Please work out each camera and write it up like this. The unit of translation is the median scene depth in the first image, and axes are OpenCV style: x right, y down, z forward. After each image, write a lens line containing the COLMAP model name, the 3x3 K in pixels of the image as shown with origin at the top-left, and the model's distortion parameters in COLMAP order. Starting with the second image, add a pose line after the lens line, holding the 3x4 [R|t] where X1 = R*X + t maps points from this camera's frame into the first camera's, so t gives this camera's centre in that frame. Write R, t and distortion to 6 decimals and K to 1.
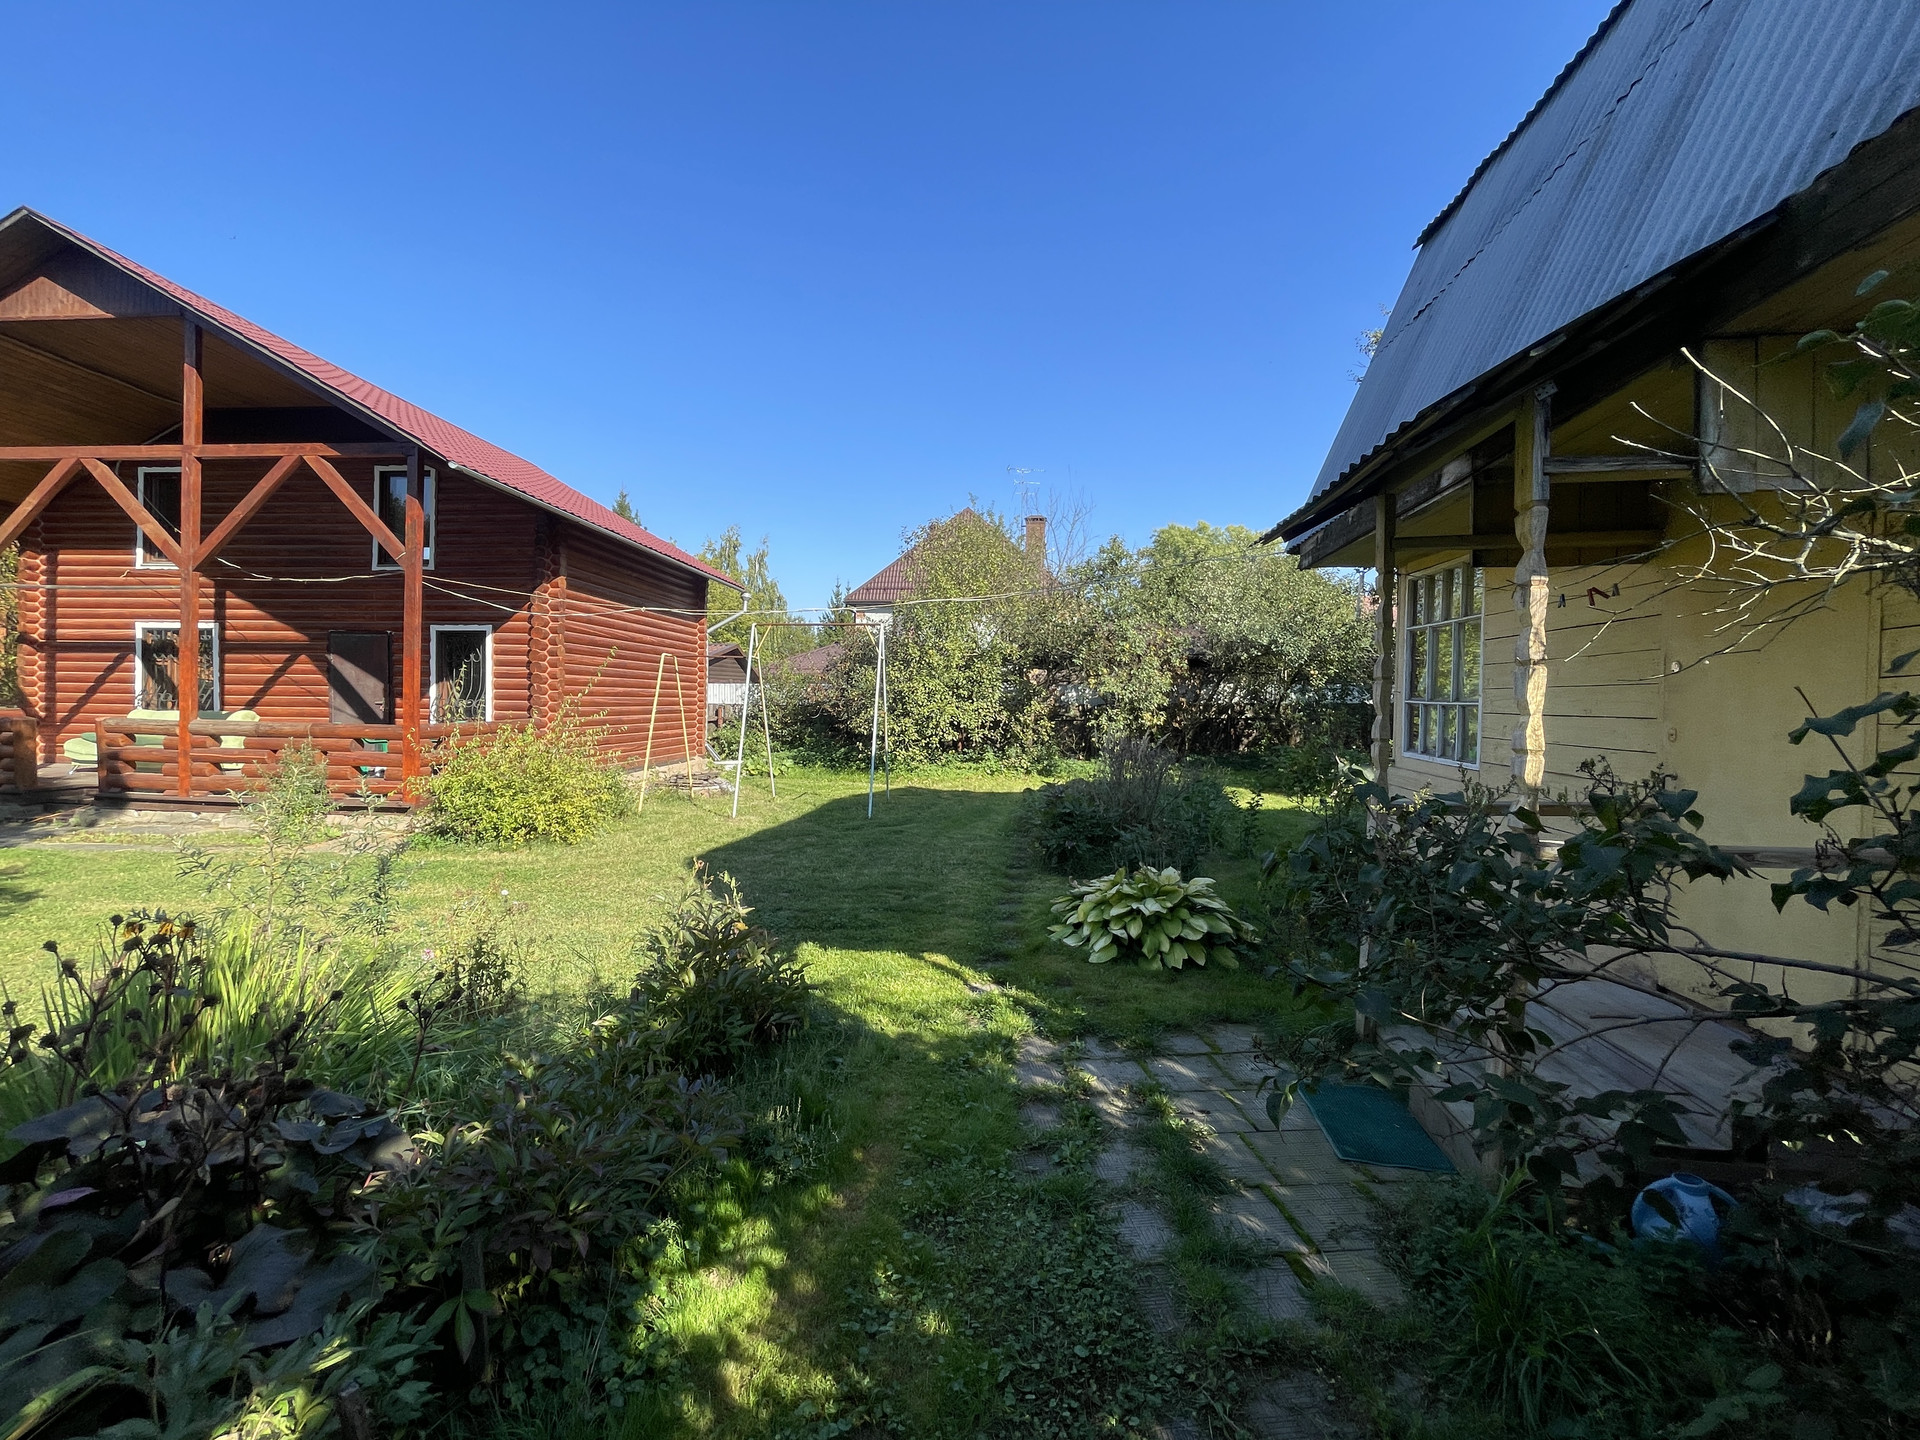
lens RADIAL K [[784.0, 0, 956.4], [0, 784.0, 713.5], [0, 0, 1]] dist [0.001609, -0.000923]
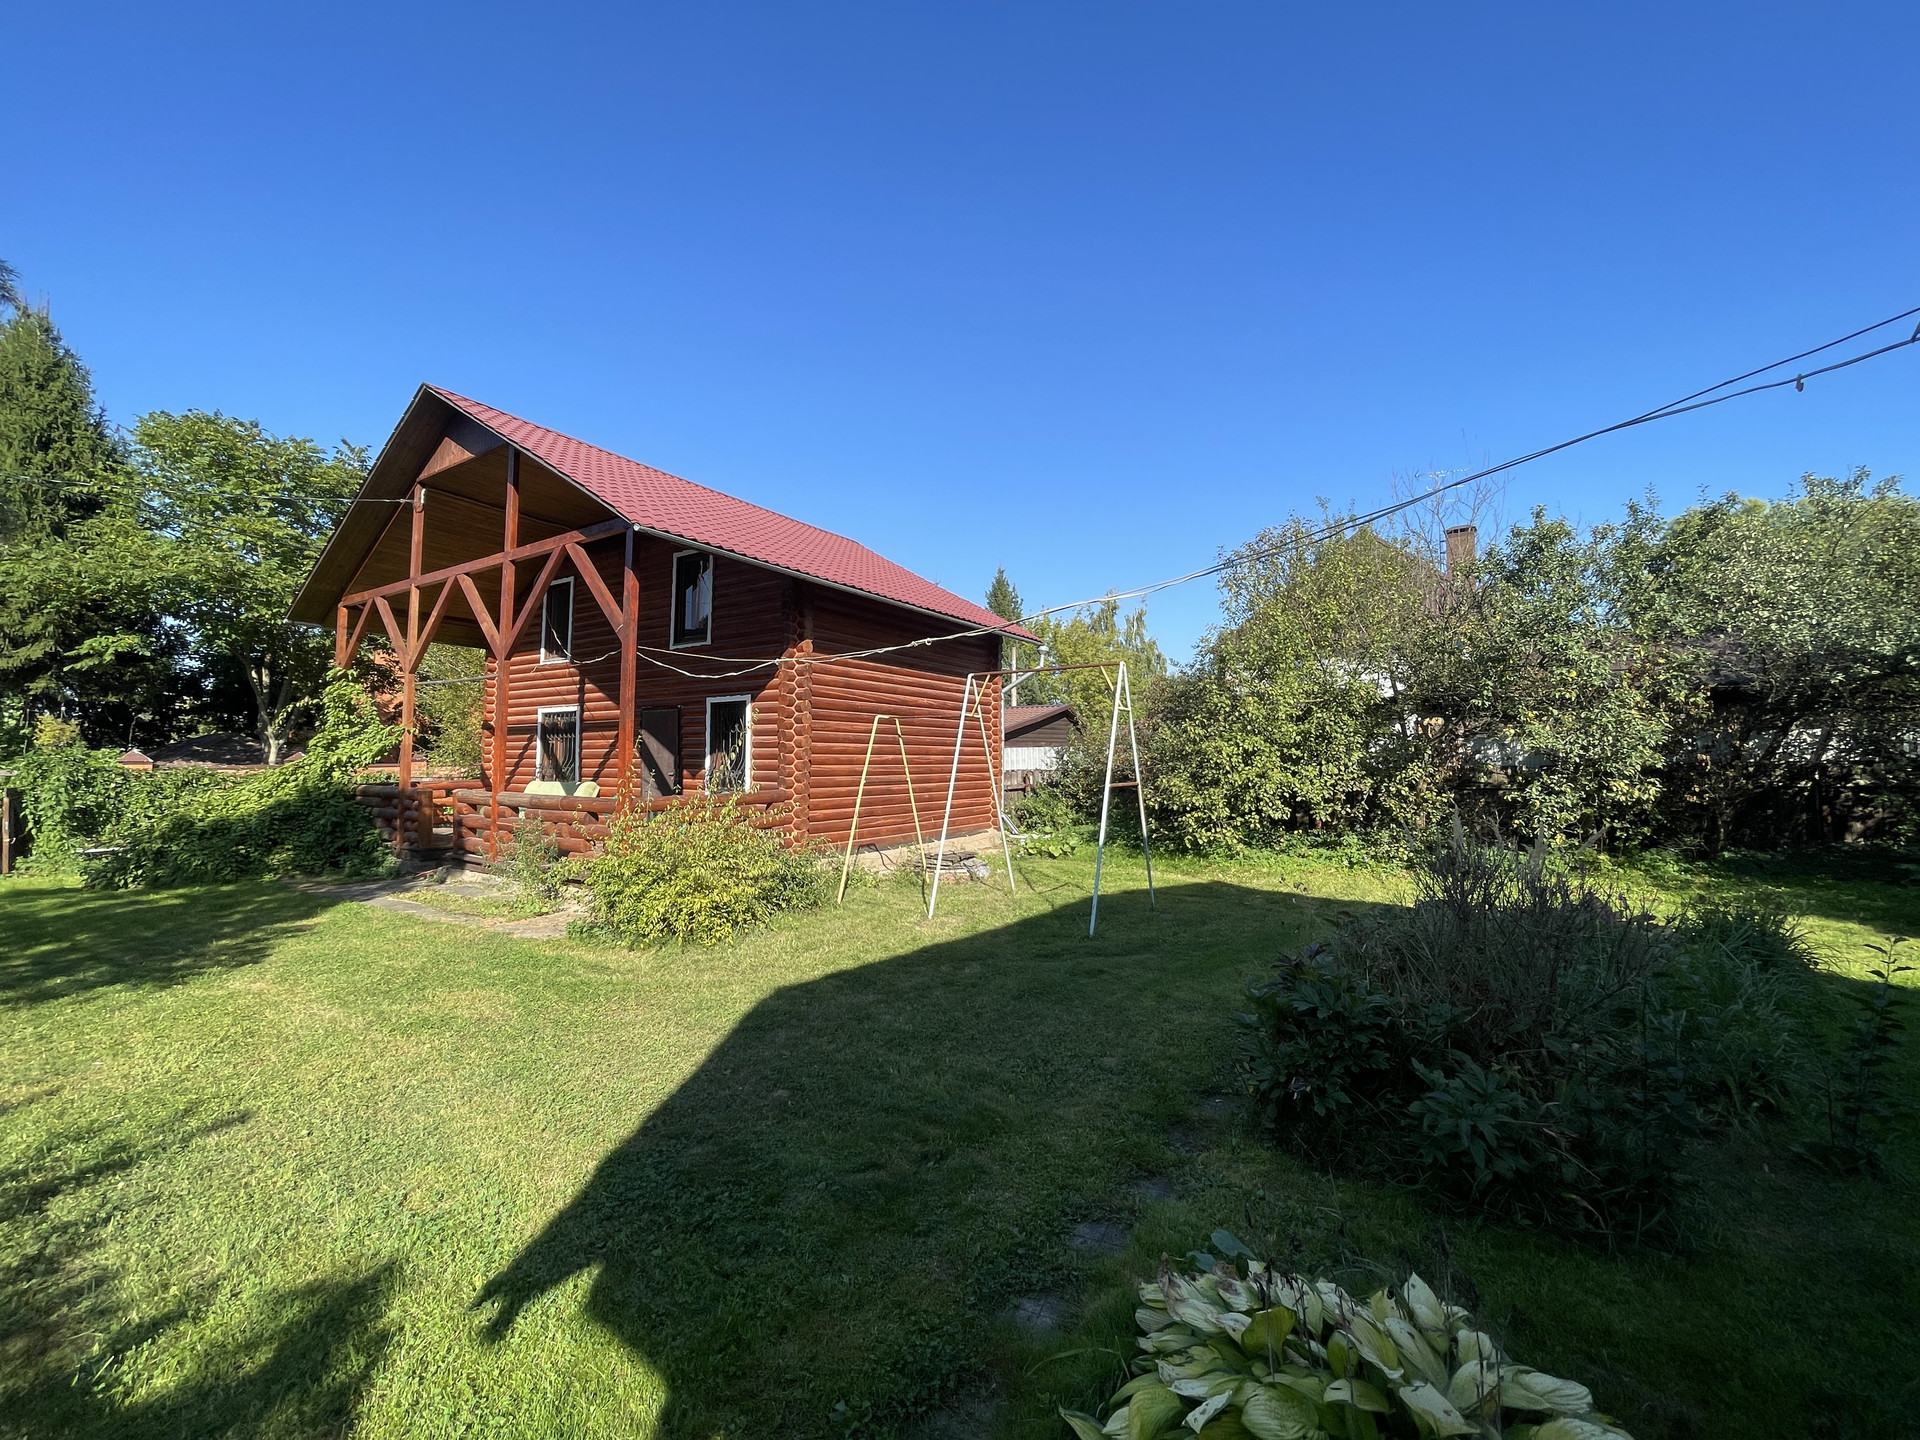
lens RADIAL K [[784.0, 0, 956.4], [0, 784.0, 713.5], [0, 0, 1]] dist [0.001609, -0.000923]
pose [[0.875182, -0.043590, -0.481826, 0.104663], [0.005427, 0.996755, -0.080316, -0.007954], [0.483764, 0.067676, 0.872578, 0.255909]]
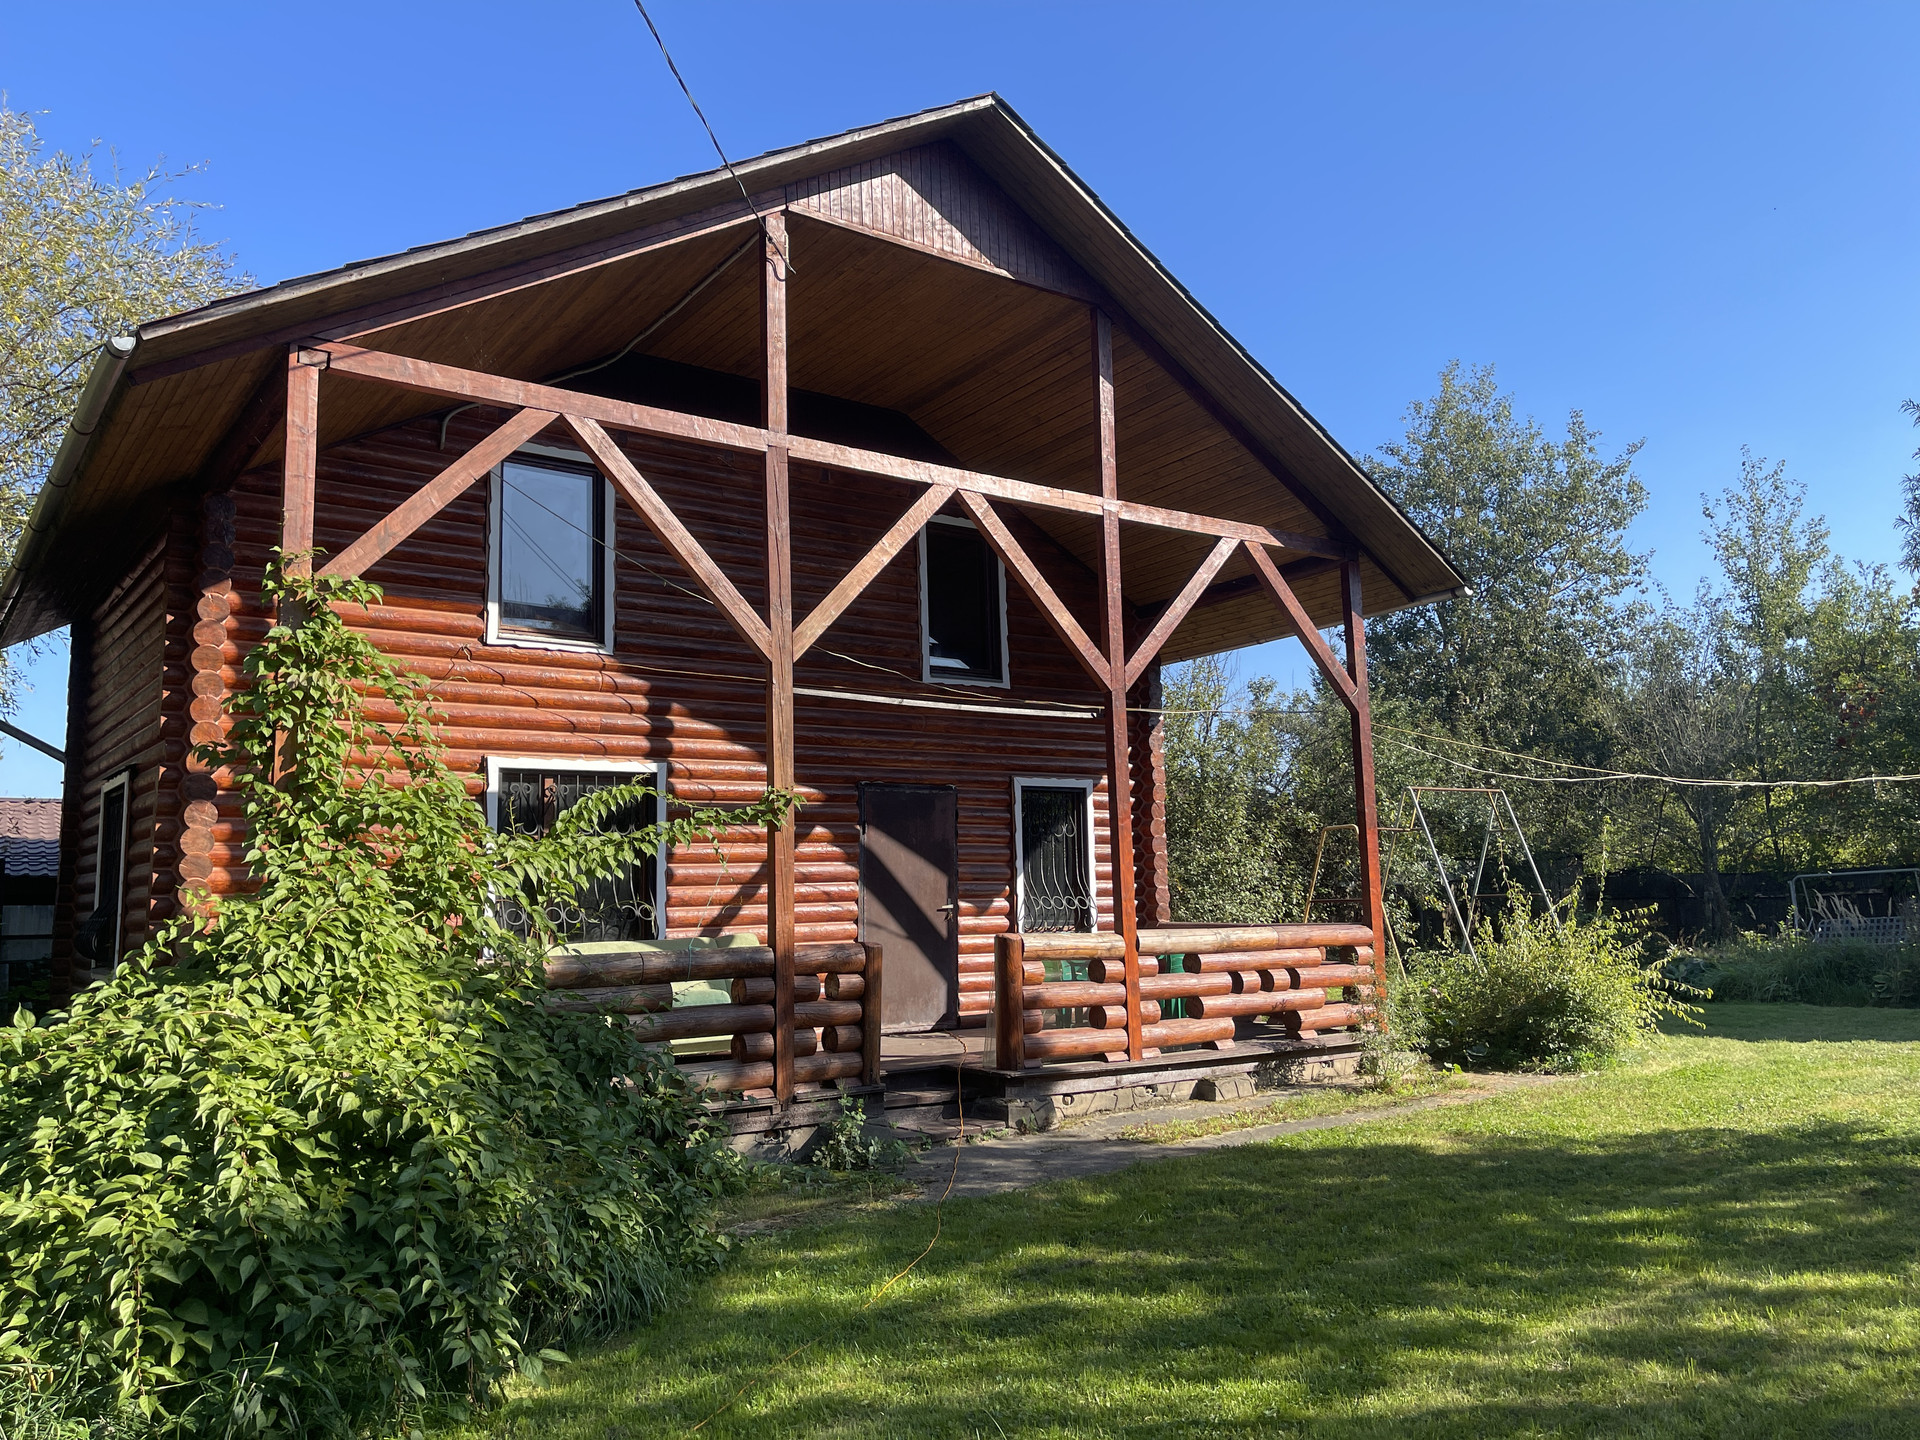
lens RADIAL K [[1469.6, 0, 950.4], [0, 1469.6, 705.9], [0, 0, 1]] dist [0.054195, -0.056272]
pose [[0.762528, 0.053832, 0.644711, -1.406172], [0.050930, 0.988445, -0.142770, -0.006268], [-0.644947, 0.141701, 0.750975, 0.154855]]
